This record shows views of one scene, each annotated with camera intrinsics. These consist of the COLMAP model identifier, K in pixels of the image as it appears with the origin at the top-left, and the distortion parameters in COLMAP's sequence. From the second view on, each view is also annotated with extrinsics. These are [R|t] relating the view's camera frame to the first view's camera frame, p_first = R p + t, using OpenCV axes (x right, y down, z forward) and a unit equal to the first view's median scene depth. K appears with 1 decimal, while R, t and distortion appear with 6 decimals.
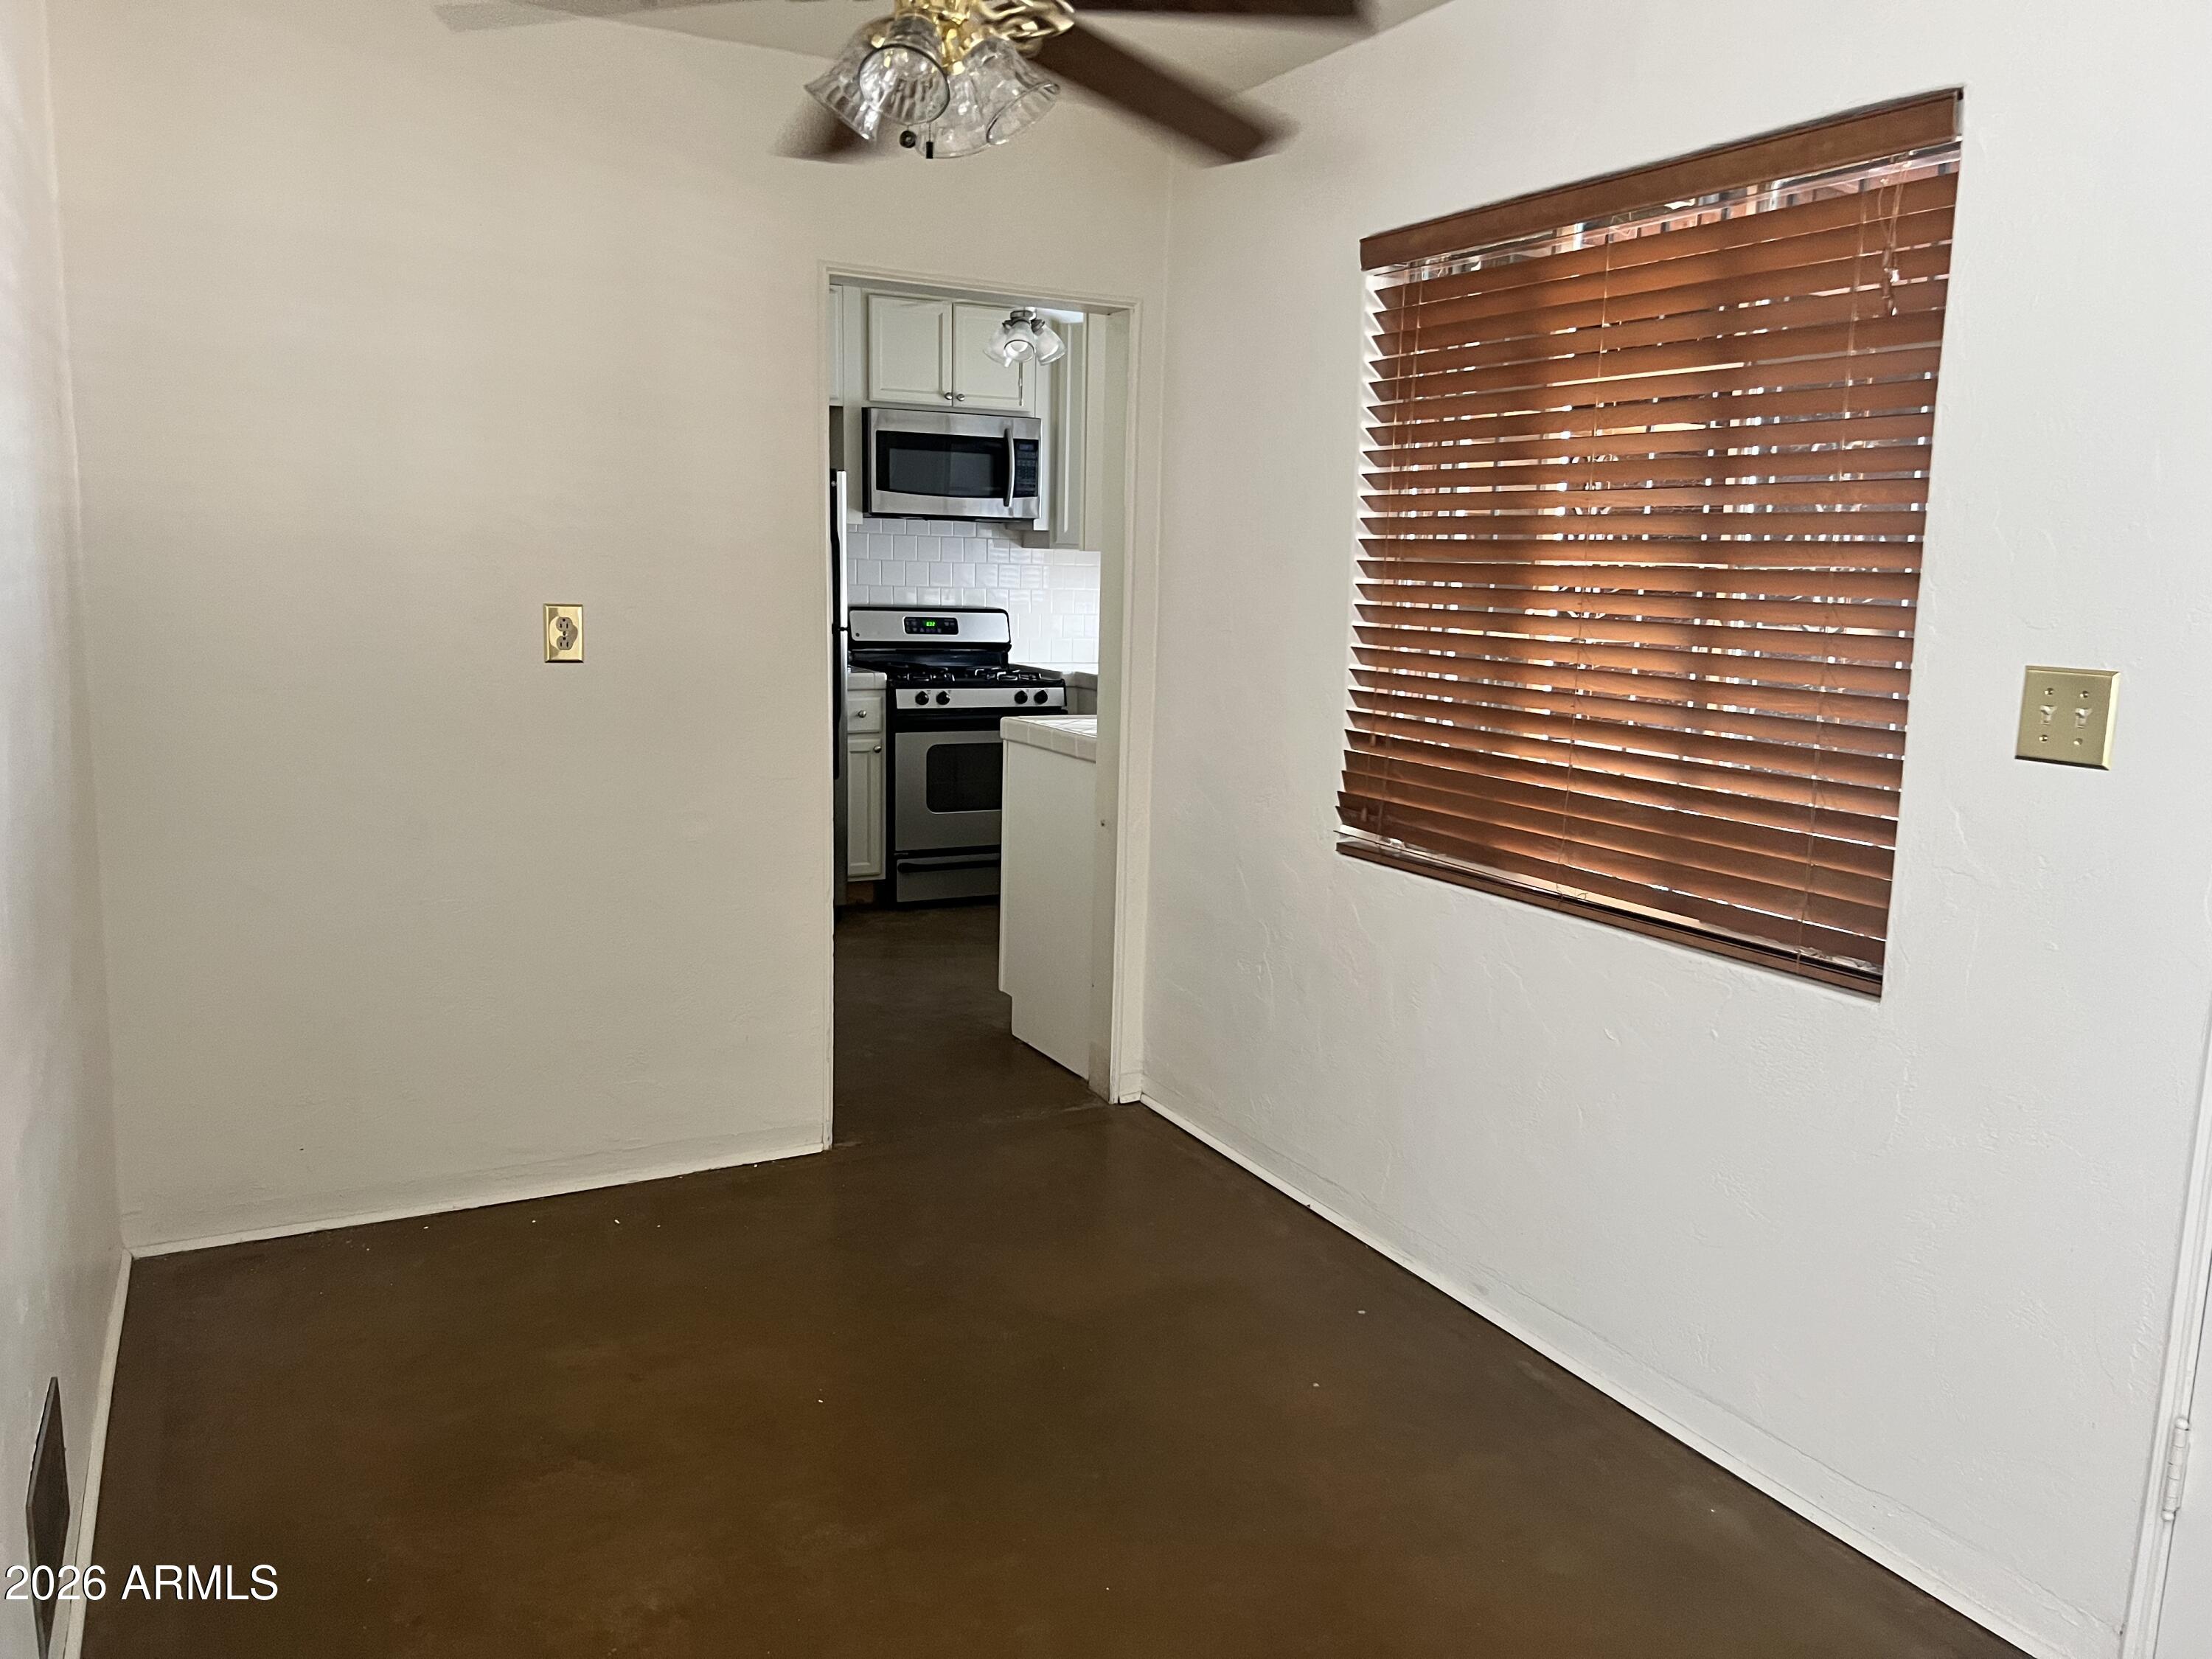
lens RADIAL K [[1654.4, 0, 1106.0], [0, 1654.4, 829.5], [0, 0, 1]] dist [0.107714, 0.000151]
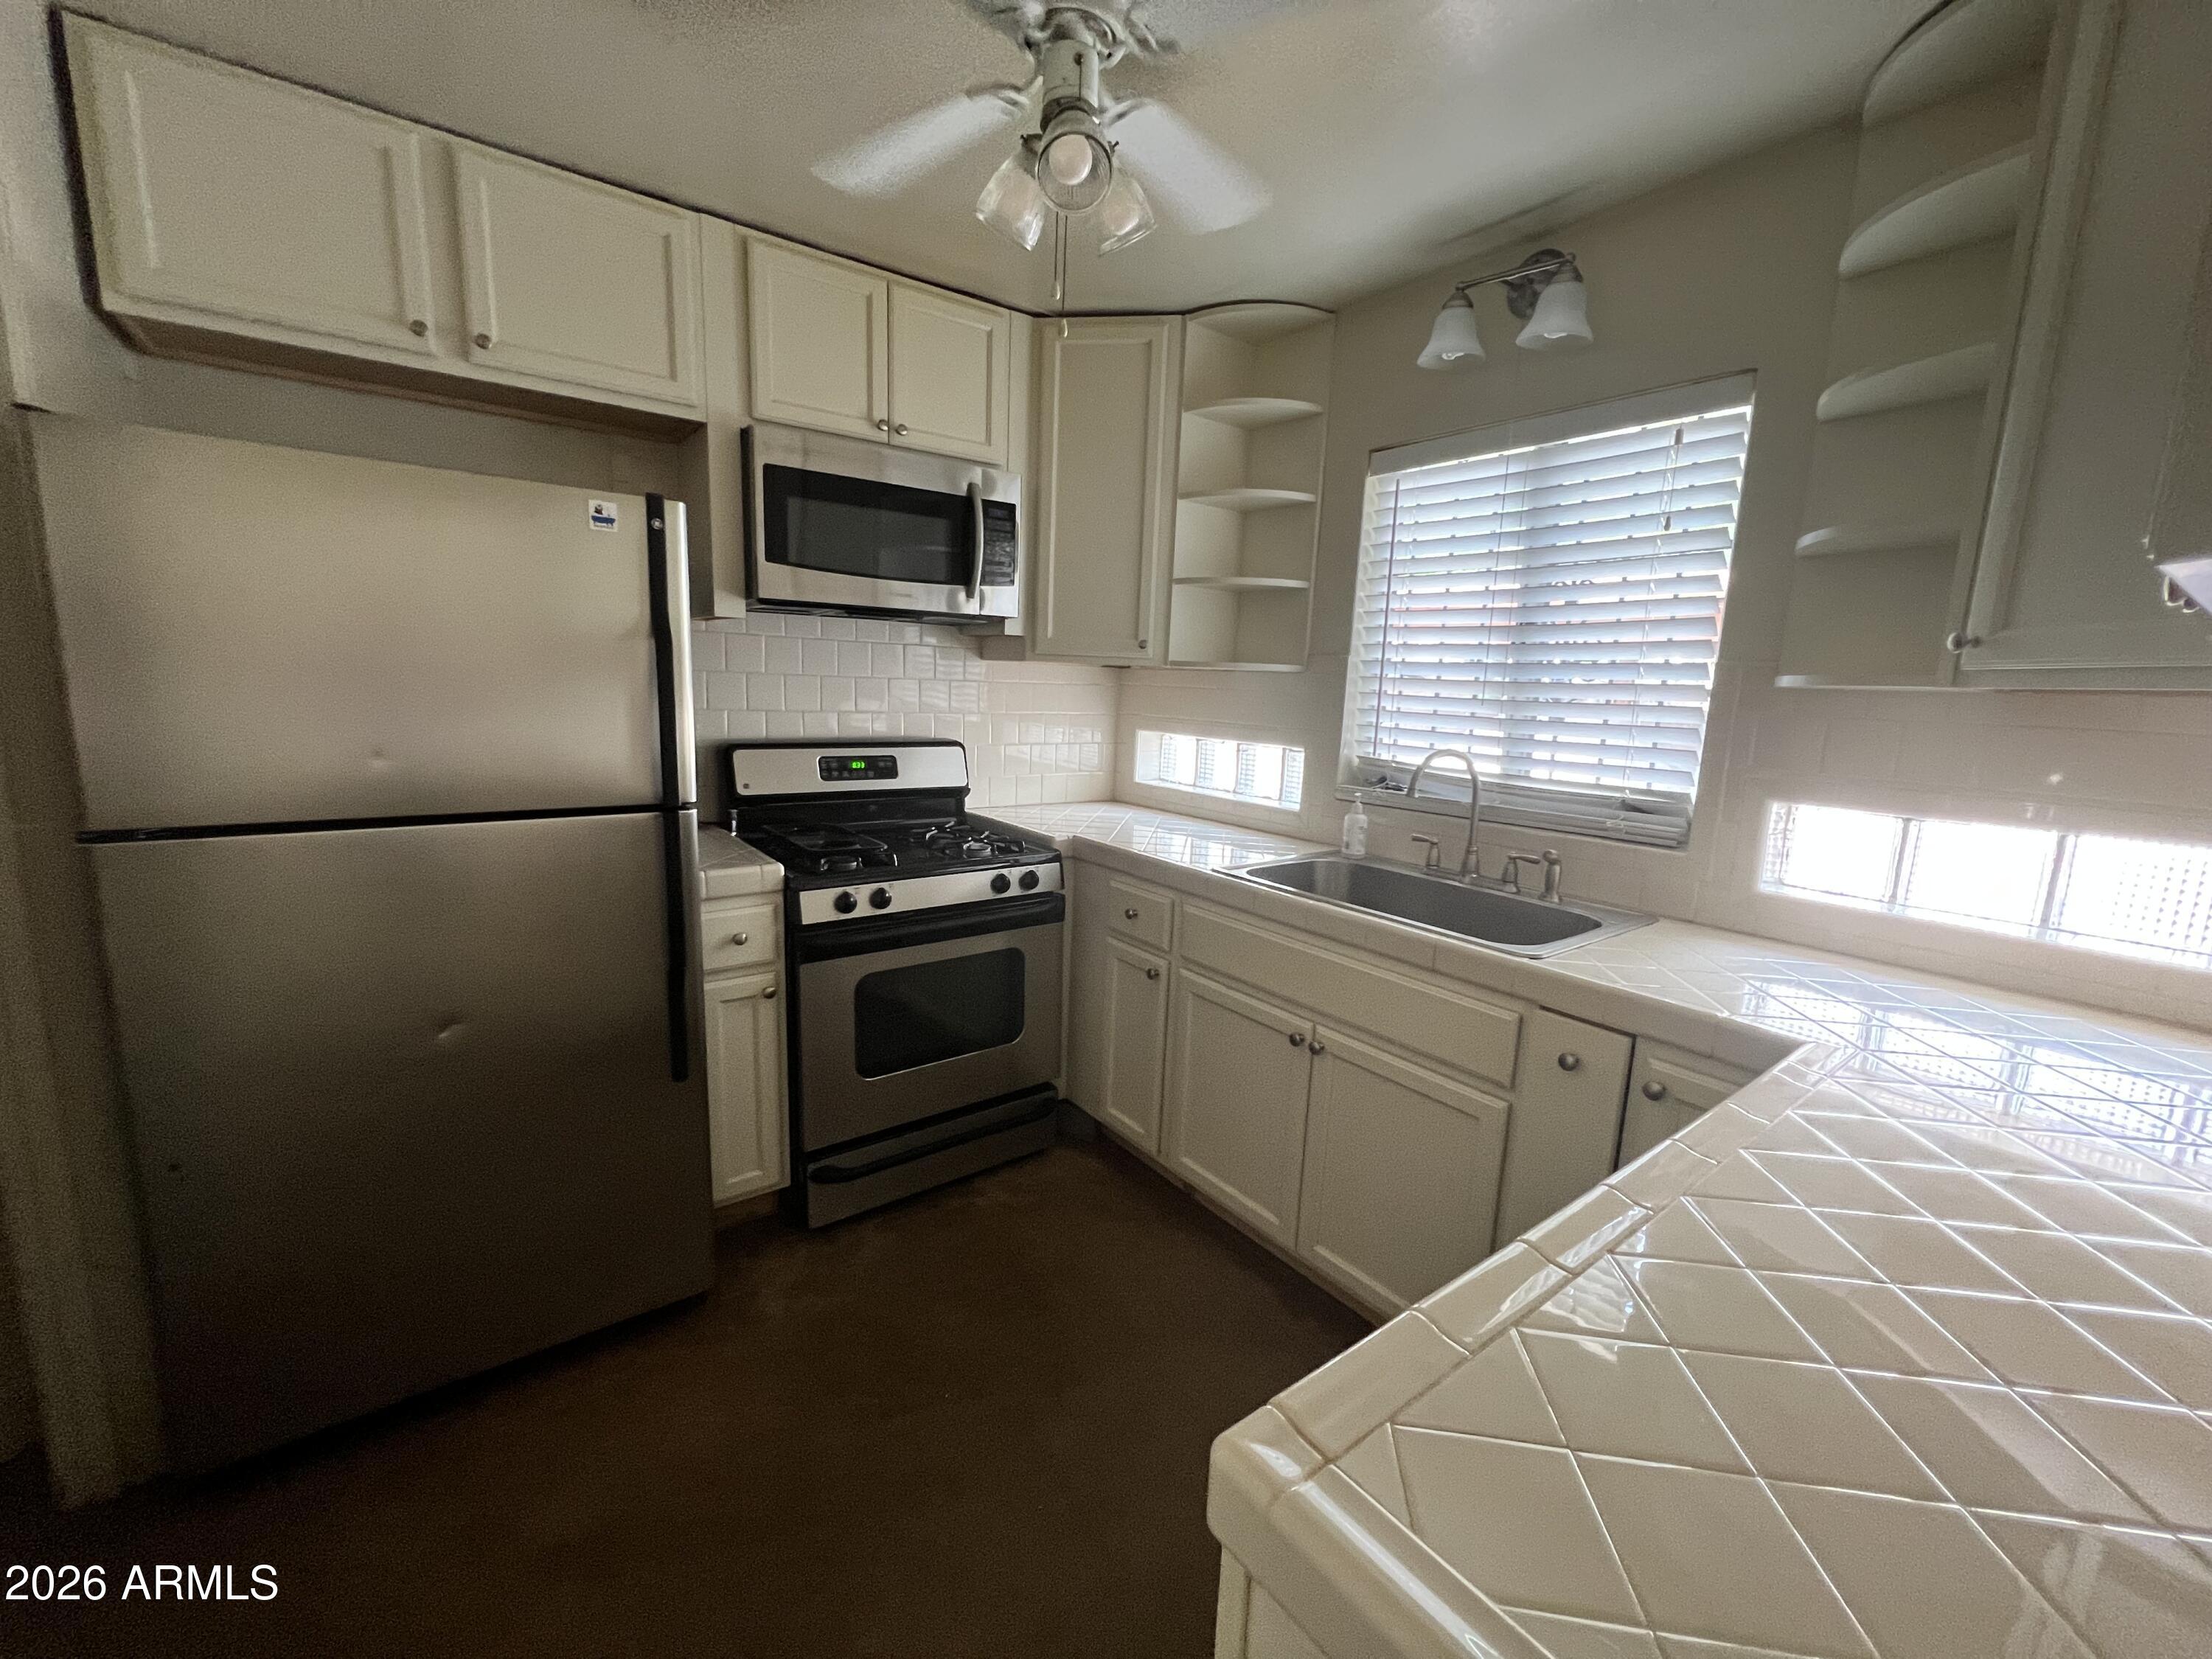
lens RADIAL K [[891.5, 0, 1106.0], [0, 891.5, 829.5], [0, 0, 1]] dist [-0.001396, -0.000078]
pose [[0.986621, -0.014695, 0.162366, -0.067287], [0.012500, 0.999816, 0.014530, -0.106069], [-0.162549, -0.012306, 0.986624, 0.641883]]
